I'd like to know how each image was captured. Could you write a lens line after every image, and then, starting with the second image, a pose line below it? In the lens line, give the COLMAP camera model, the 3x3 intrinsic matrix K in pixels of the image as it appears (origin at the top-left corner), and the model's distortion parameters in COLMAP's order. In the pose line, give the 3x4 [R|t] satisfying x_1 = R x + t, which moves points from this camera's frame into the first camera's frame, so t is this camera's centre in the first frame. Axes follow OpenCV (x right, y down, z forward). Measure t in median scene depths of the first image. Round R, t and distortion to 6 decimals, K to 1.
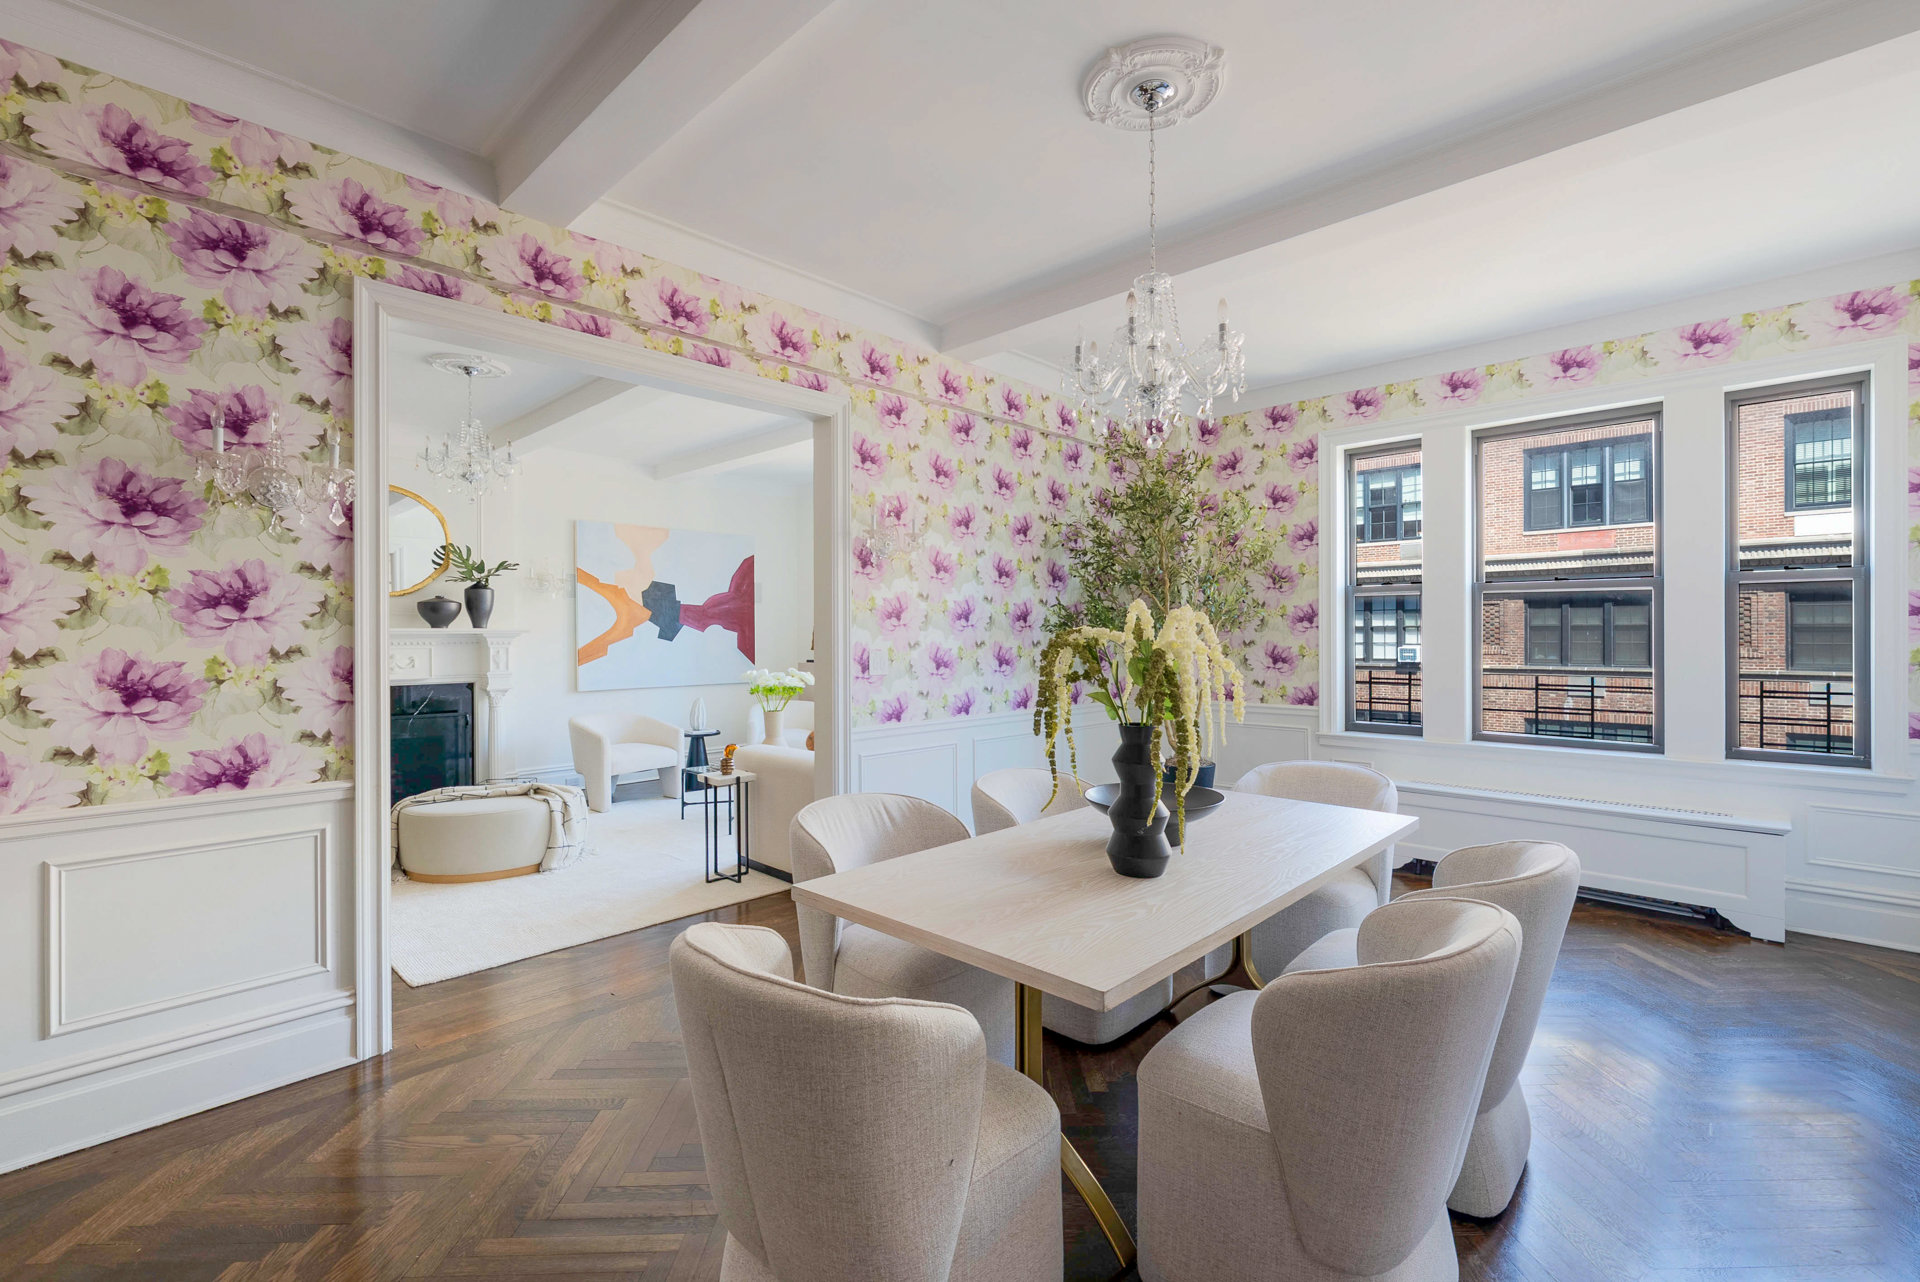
lens RADIAL K [[848.3, 0, 957.1], [0, 848.3, 635.3], [0, 0, 1]] dist [0.001711, -0.000287]
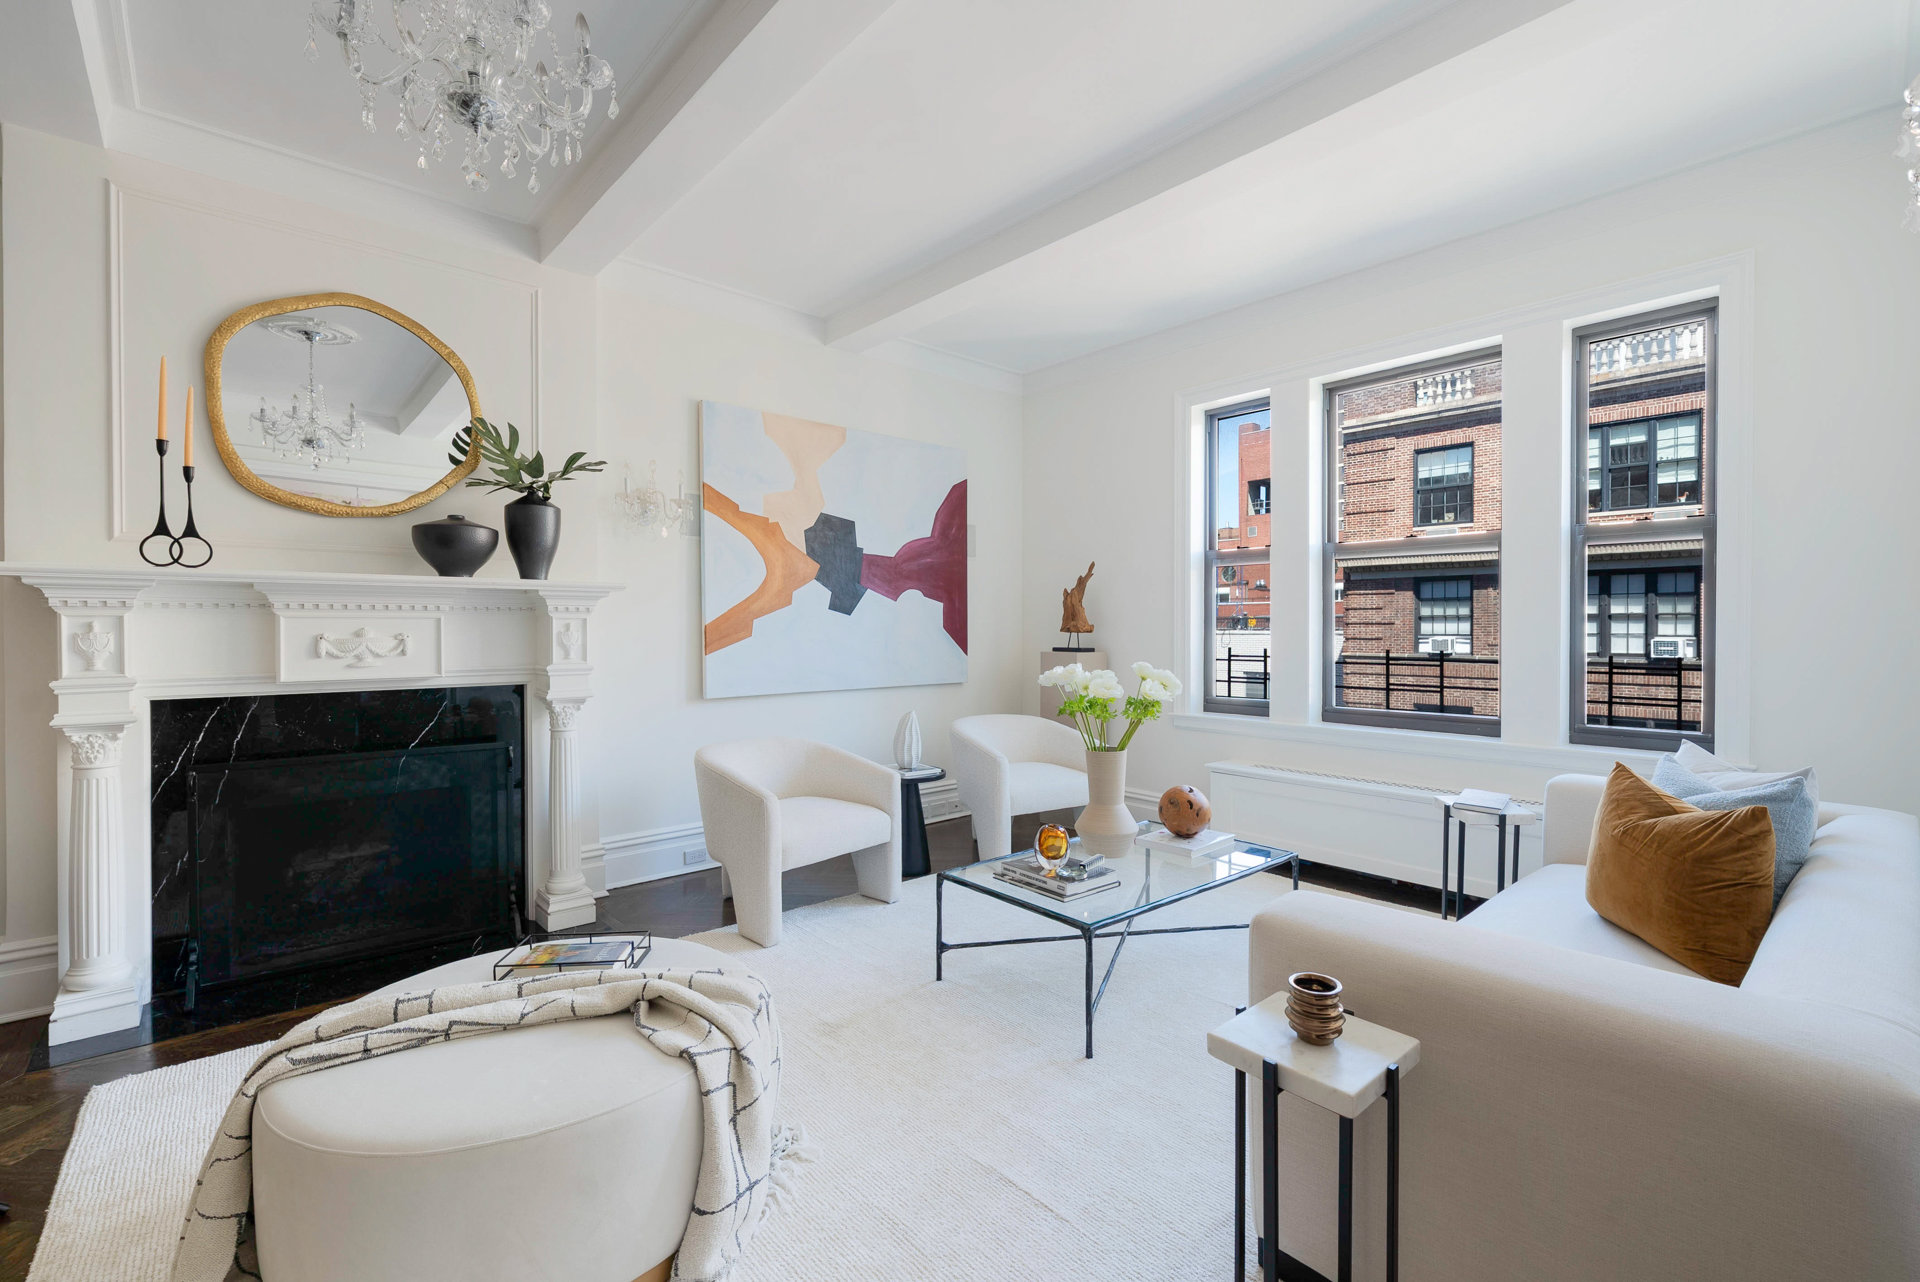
lens RADIAL K [[848.3, 0, 961.9], [0, 848.3, 645.2], [0, 0, 1]] dist [0.001711, -0.000287]
pose [[0.996911, 0.008838, -0.078041, -0.204384], [-0.006976, 0.999685, 0.024096, 0.013269], [0.078229, -0.023478, 0.996659, 0.394354]]
